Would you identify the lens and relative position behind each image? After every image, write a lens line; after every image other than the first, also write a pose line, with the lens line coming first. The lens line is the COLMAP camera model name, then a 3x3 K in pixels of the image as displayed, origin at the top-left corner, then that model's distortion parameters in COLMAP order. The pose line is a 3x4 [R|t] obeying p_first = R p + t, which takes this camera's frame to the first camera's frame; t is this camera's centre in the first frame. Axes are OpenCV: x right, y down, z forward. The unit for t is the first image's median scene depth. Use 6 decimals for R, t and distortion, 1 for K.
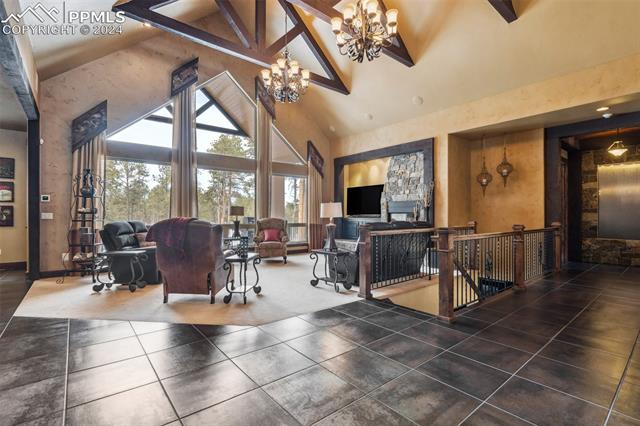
lens RADIAL K [[296.5, 0, 318.7], [0, 296.5, 213.0], [0, 0, 1]] dist [0.001565, 0.000682]
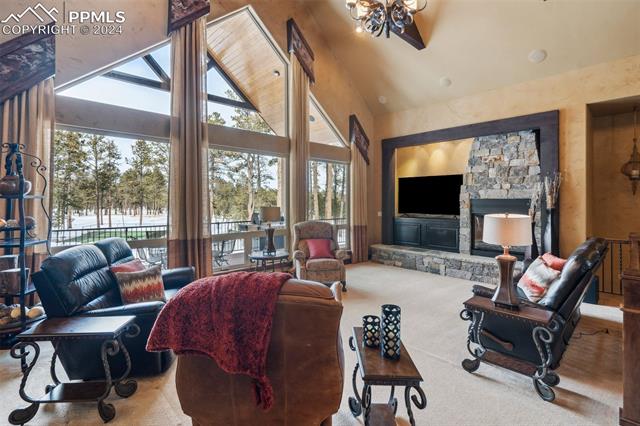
lens RADIAL K [[296.5, 0, 325.6], [0, 296.5, 202.1], [0, 0, 1]] dist [0.001565, 0.000682]
pose [[0.996384, 0.002191, 0.084941, -0.185525], [-0.003215, 0.999924, 0.011918, -0.036272], [-0.084909, -0.012148, 0.996315, 0.290756]]
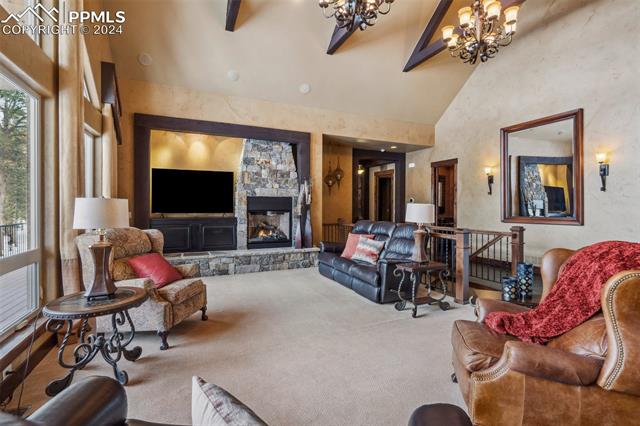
lens RADIAL K [[296.5, 0, 308.5], [0, 296.5, 203.7], [0, 0, 1]] dist [0.001565, 0.000682]
pose [[0.271191, 0.005032, 0.962513, -0.462482], [-0.010381, 0.999943, -0.002303, -0.017348], [-0.962470, -0.009367, 0.271227, 0.621355]]
